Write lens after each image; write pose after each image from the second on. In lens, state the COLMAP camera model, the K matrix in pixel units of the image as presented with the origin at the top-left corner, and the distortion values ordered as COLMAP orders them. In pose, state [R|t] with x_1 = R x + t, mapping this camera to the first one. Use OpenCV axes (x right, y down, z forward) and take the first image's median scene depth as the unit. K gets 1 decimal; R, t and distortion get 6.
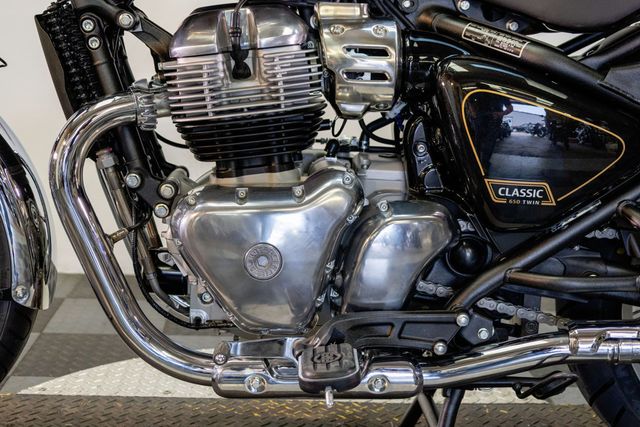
lens RADIAL K [[940.0, 0, 328.5], [0, 940.0, 211.8], [0, 0, 1]] dist [0.010209, -0.023589]
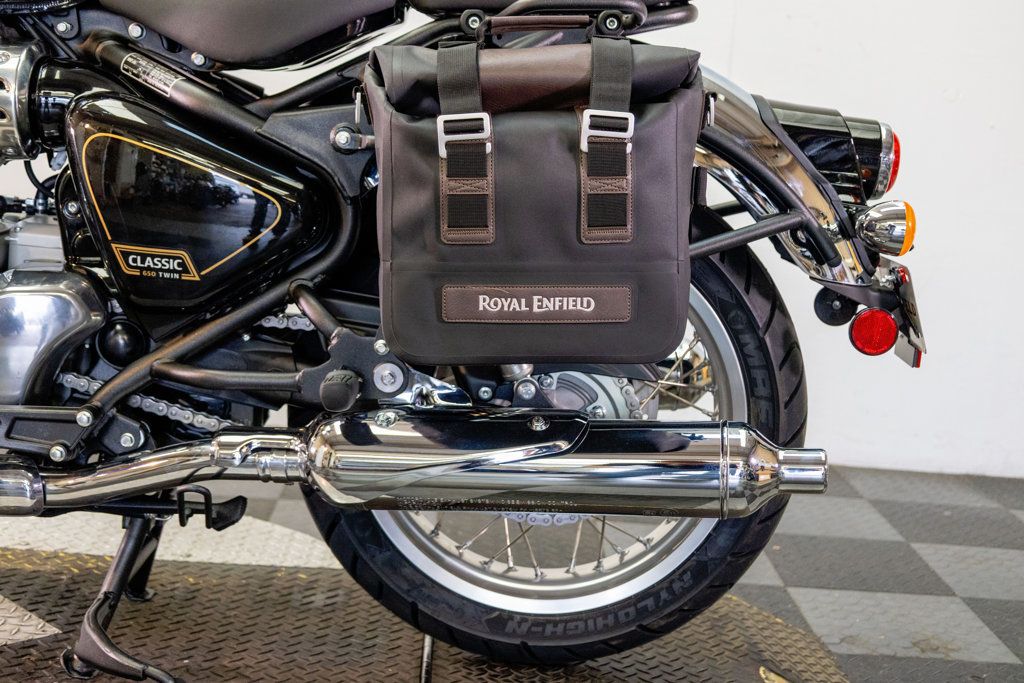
lens RADIAL K [[1503.9, 0, 525.6], [0, 1503.9, 338.7], [0, 0, 1]] dist [0.010209, -0.023589]
pose [[0.997382, 0.038263, -0.061361, 0.600561], [-0.039583, 0.999007, -0.020450, 0.058555], [0.060518, 0.022825, 0.997906, -0.267715]]
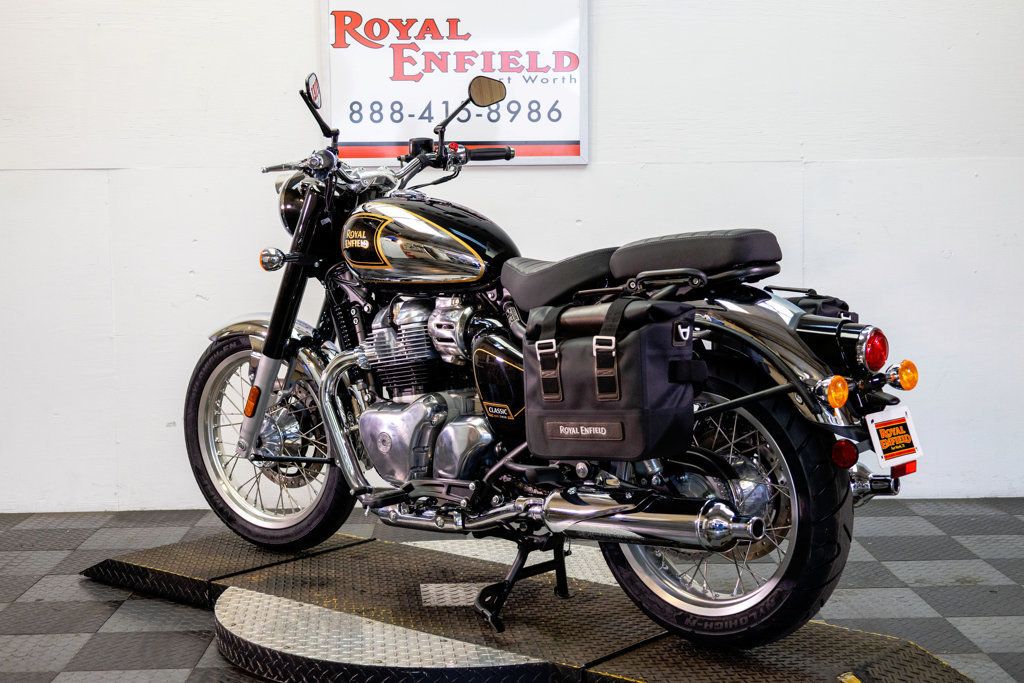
lens RADIAL K [[1476.6, 0, 517.7], [0, 1476.6, 351.8], [0, 0, 1]] dist [-0.000629, -0.049855]
pose [[0.711621, 0.010257, -0.702489, 2.042546], [-0.087392, 0.993420, -0.074023, 0.065553], [0.697107, 0.114068, 0.707835, -0.821881]]
